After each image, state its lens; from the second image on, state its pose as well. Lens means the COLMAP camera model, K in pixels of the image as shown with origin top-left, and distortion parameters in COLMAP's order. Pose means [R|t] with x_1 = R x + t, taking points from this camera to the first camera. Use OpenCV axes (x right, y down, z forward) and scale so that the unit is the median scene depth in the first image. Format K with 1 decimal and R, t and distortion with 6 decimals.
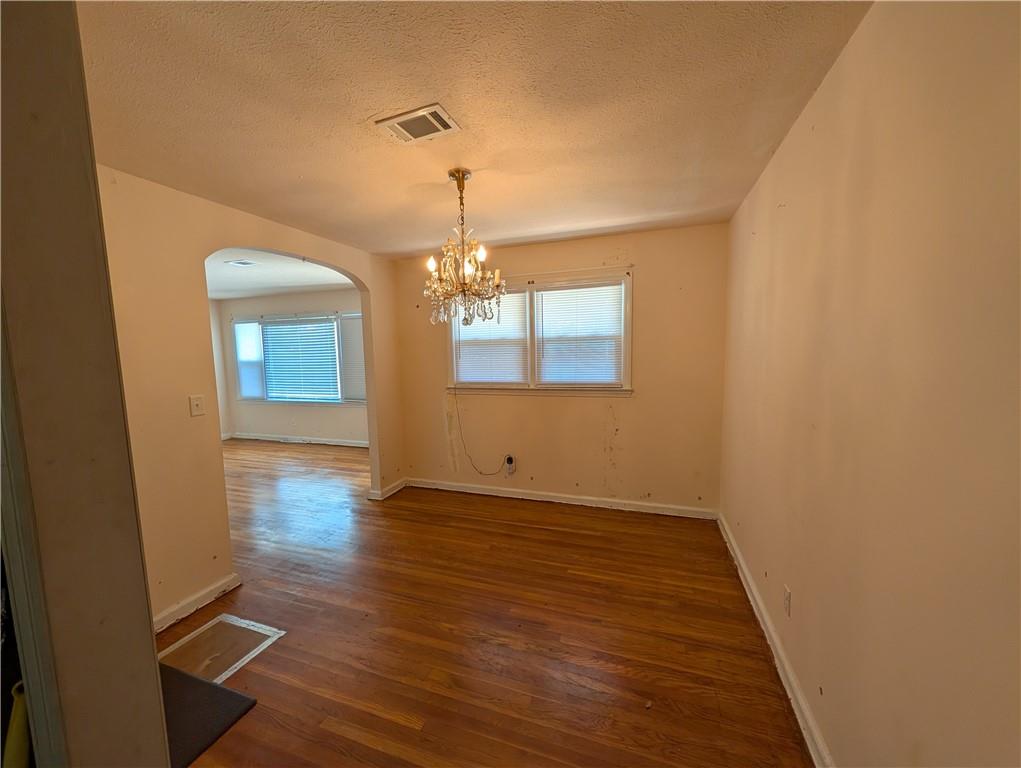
lens RADIAL K [[392.0, 0, 509.3], [0, 392.0, 387.3], [0, 0, 1]] dist [0.002247, -0.000041]
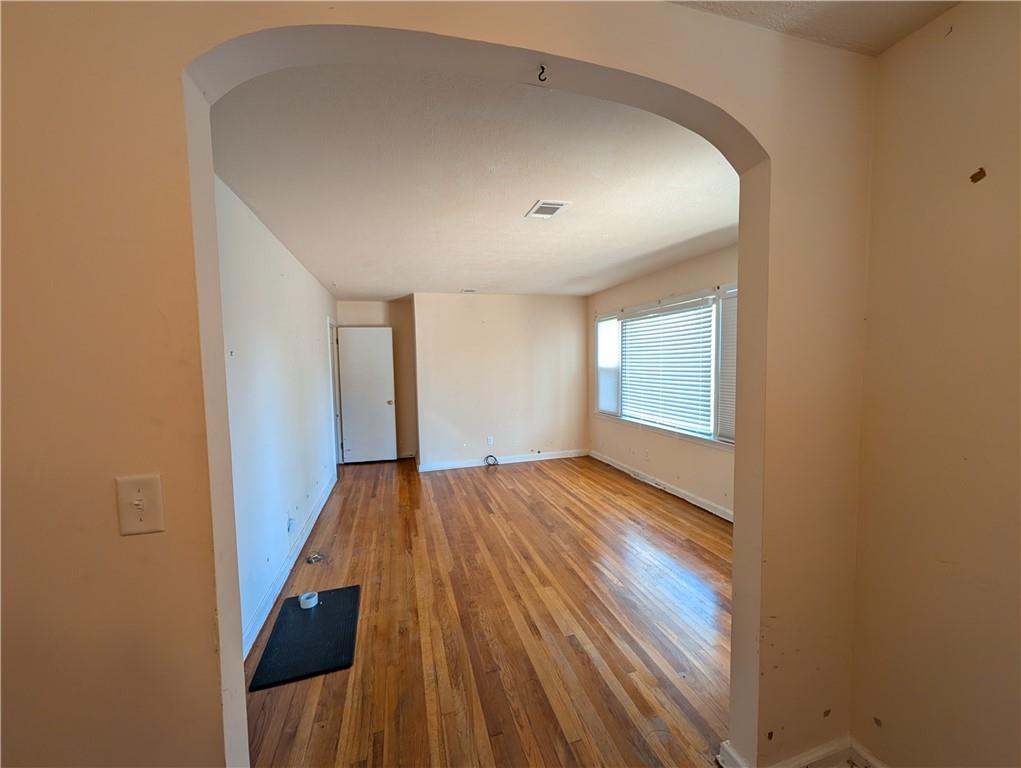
lens RADIAL K [[392.0, 0, 509.3], [0, 392.0, 385.5], [0, 0, 1]] dist [0.002247, -0.000041]
pose [[0.576411, 0.058955, -0.815030, -0.125432], [-0.073381, 0.997099, 0.020227, -0.032664], [0.813858, 0.048148, 0.579065, 0.393319]]
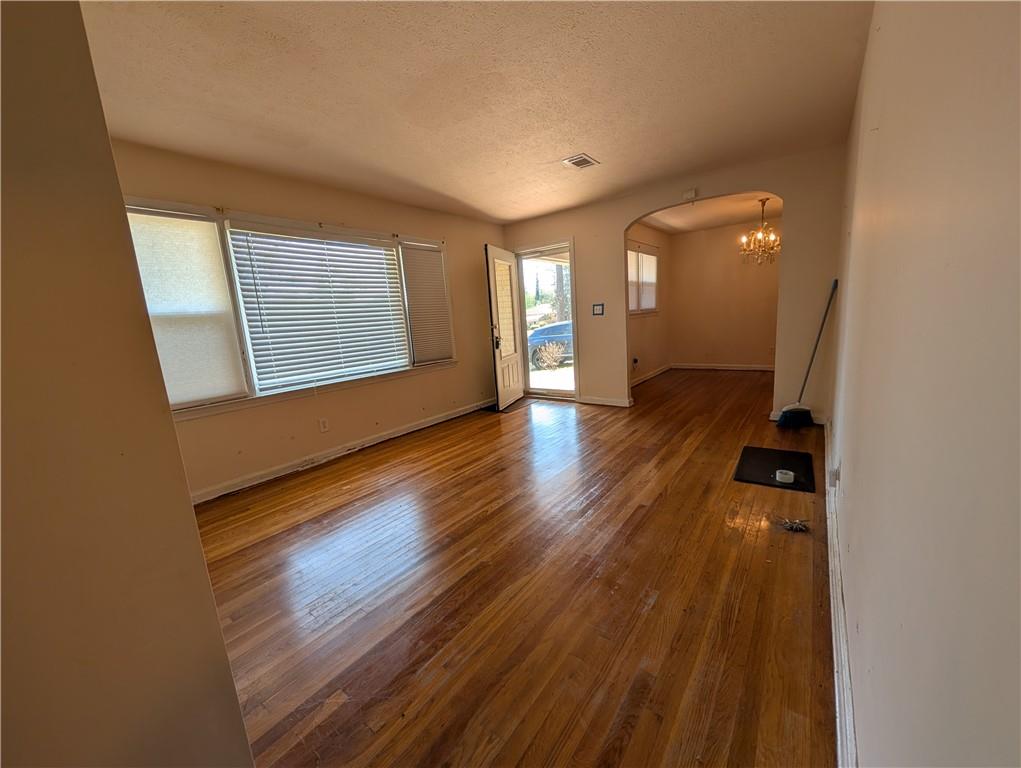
lens RADIAL K [[392.0, 0, 510.3], [0, 392.0, 388.1], [0, 0, 1]] dist [0.002247, -0.000041]
pose [[0.315241, -0.170595, 0.933552, -1.010359], [0.154254, 0.979840, 0.126965, 0.010484], [-0.936391, 0.103979, 0.335201, 0.591335]]
